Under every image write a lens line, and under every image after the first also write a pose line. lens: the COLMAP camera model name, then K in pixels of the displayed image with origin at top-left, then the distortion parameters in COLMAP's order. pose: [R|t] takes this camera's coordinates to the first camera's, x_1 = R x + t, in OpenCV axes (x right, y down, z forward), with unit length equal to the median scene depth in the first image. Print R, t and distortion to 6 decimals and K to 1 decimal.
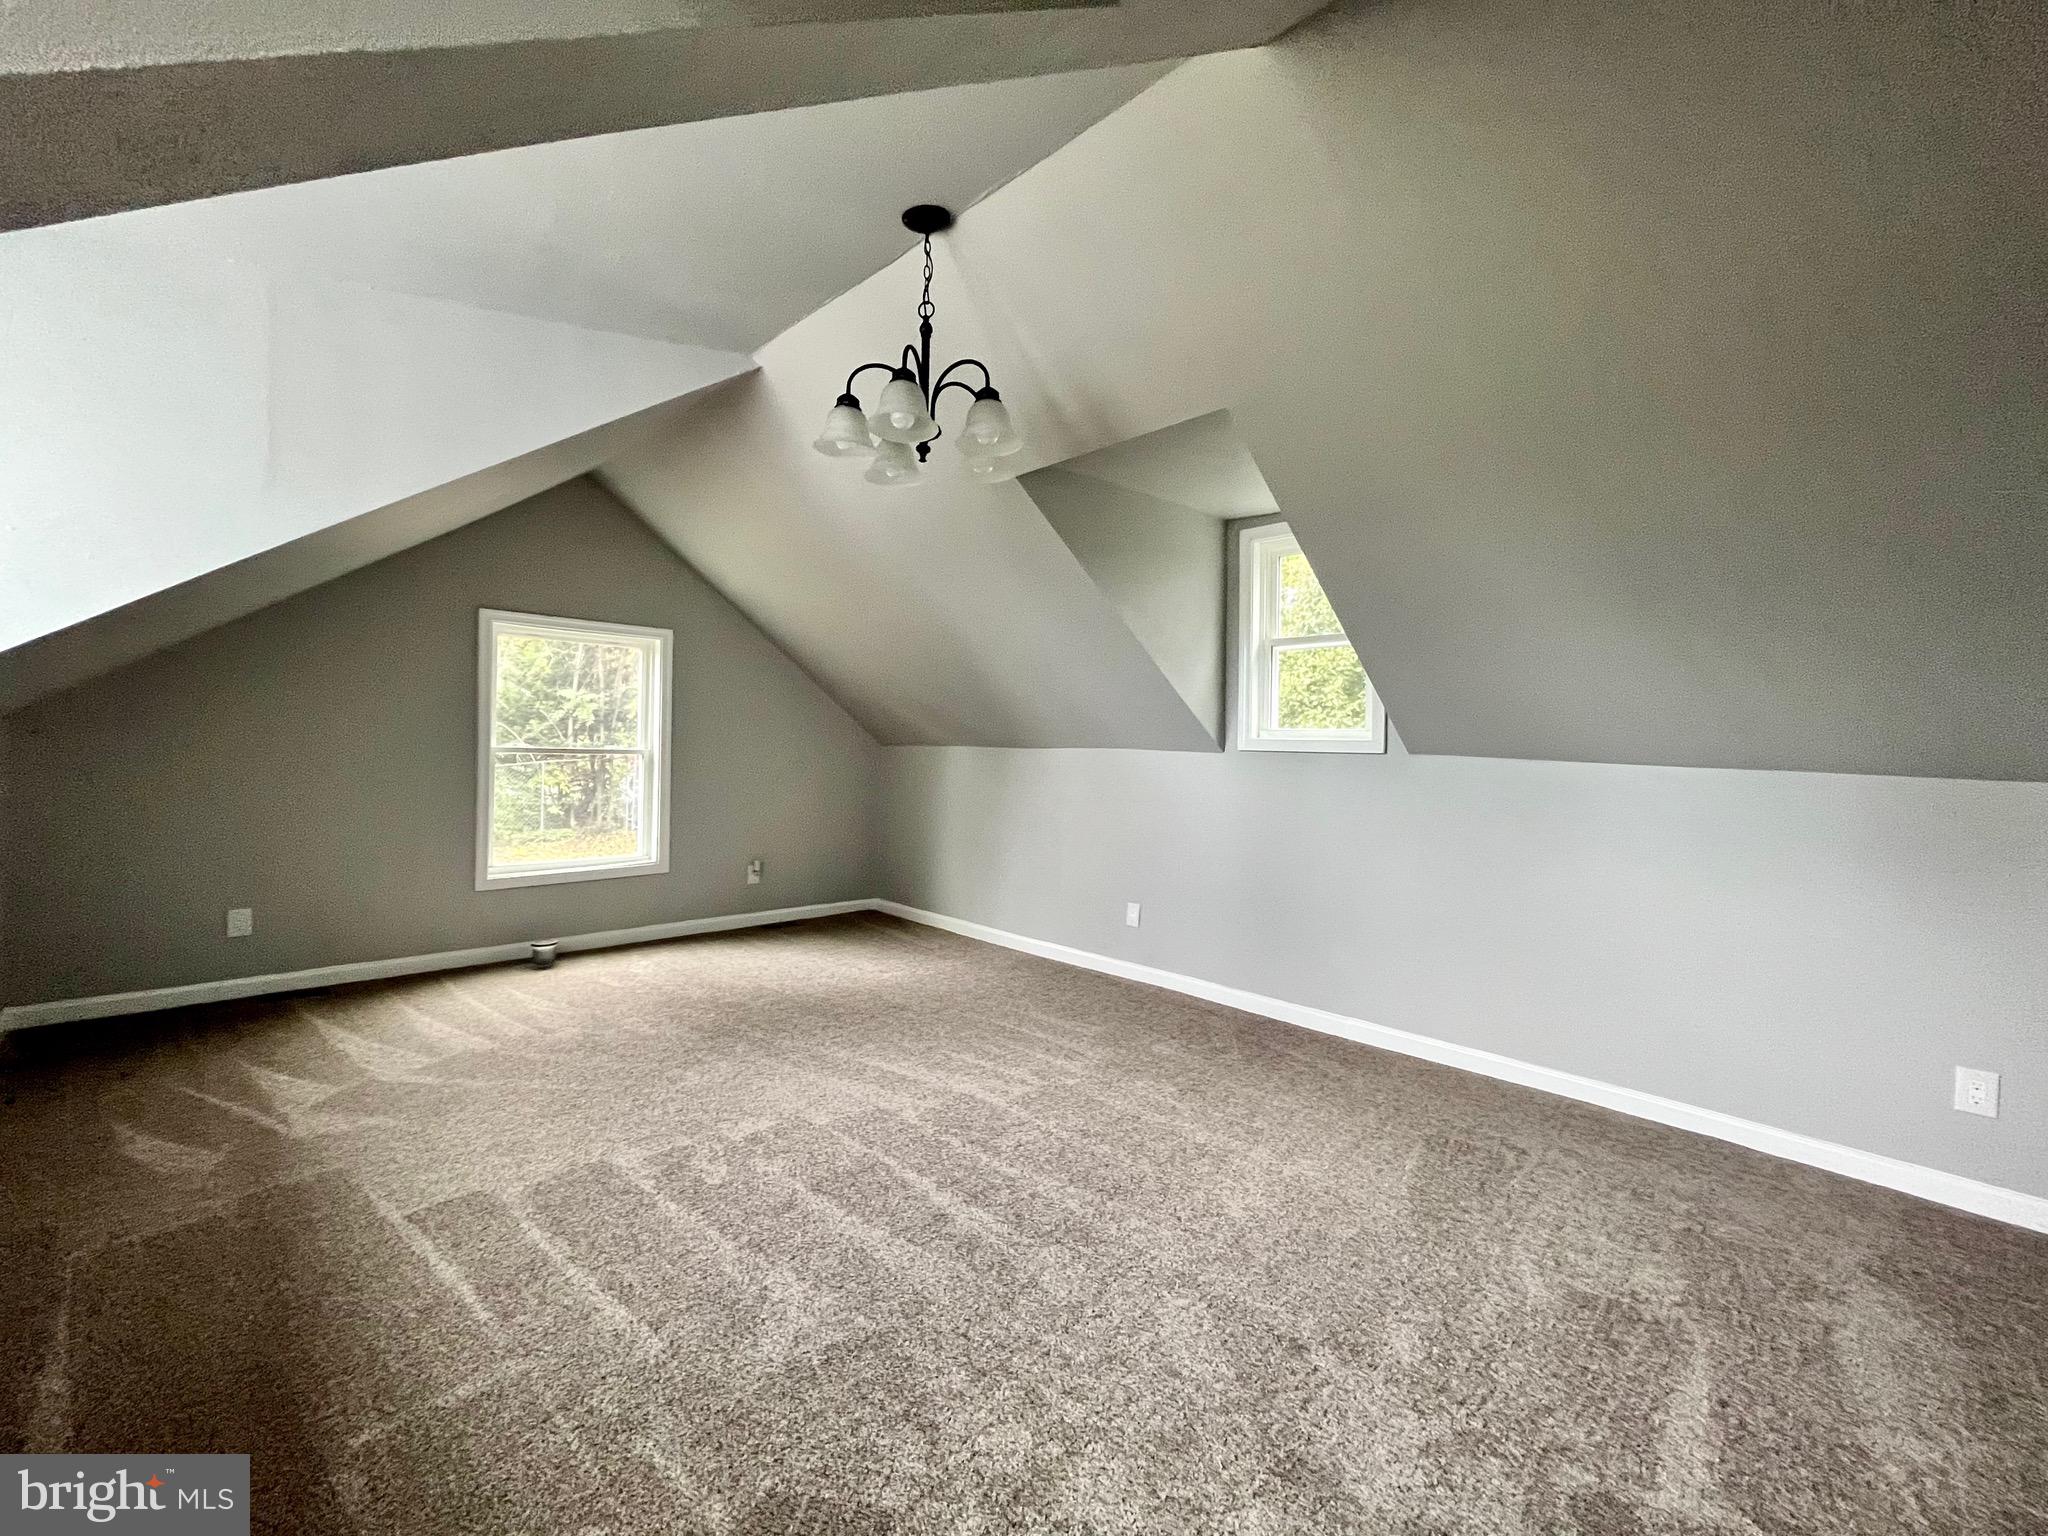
lens RADIAL K [[835.9, 0, 1024.0], [0, 835.9, 768.0], [0, 0, 1]] dist [-0.001429, 0.000067]
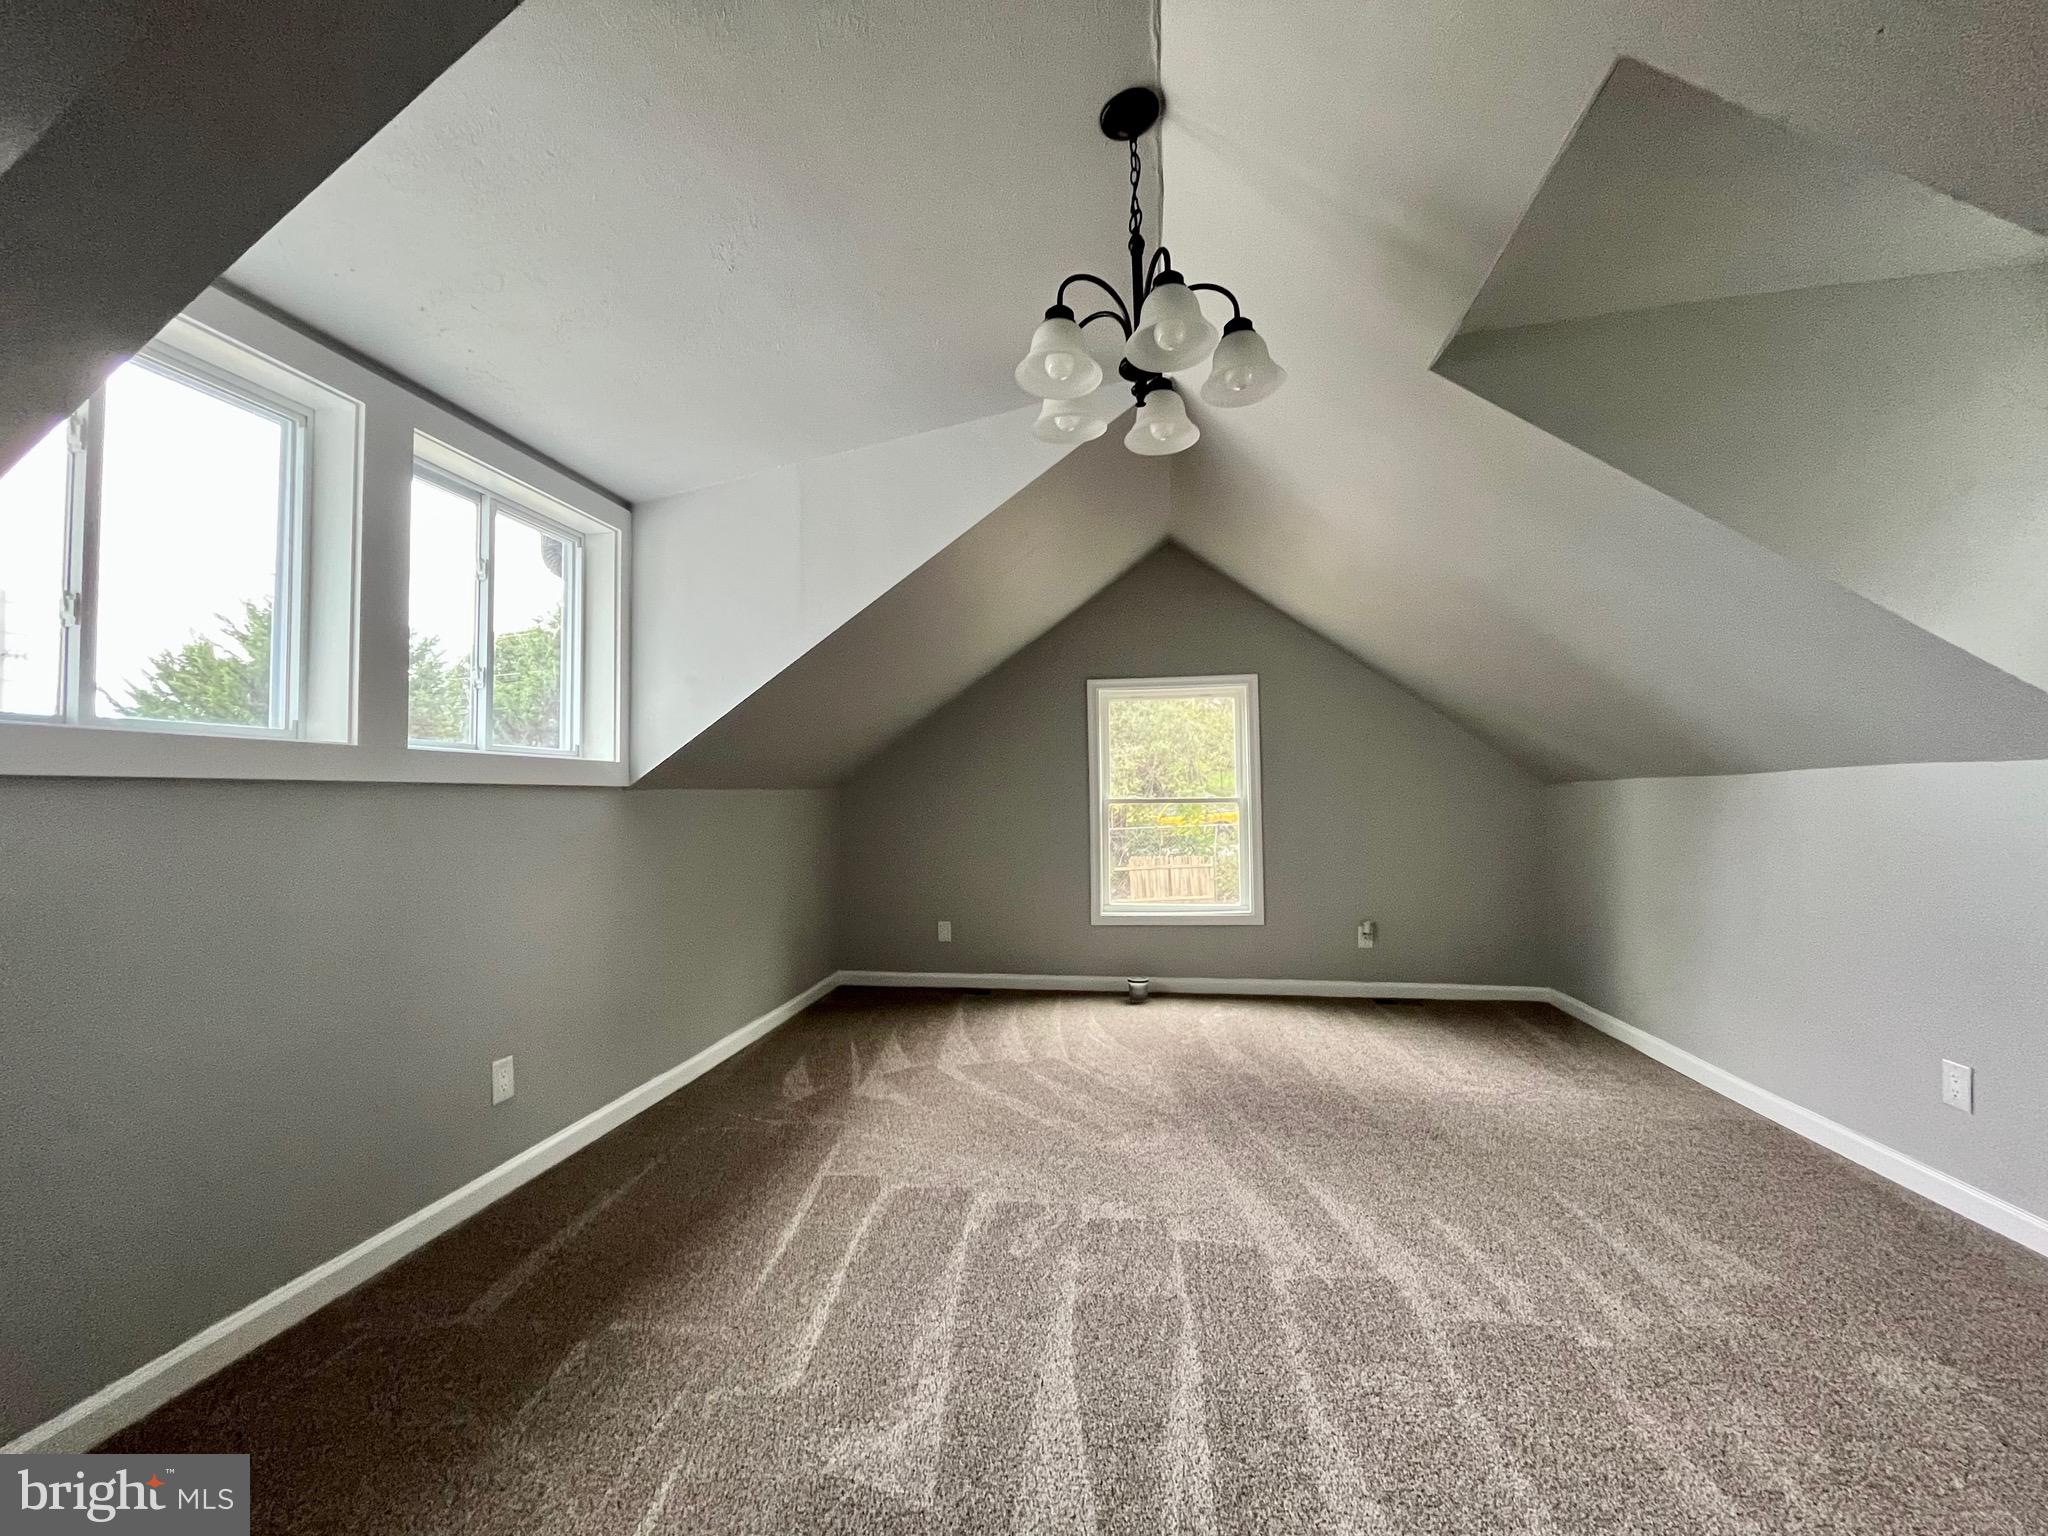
lens RADIAL K [[835.9, 0, 1024.0], [0, 835.9, 768.0], [0, 0, 1]] dist [-0.001429, 0.000067]
pose [[0.596152, -0.063759, -0.800336, 0.304475], [0.007086, 0.997221, -0.074165, 0.022938], [0.802841, 0.038542, 0.594947, 0.327097]]
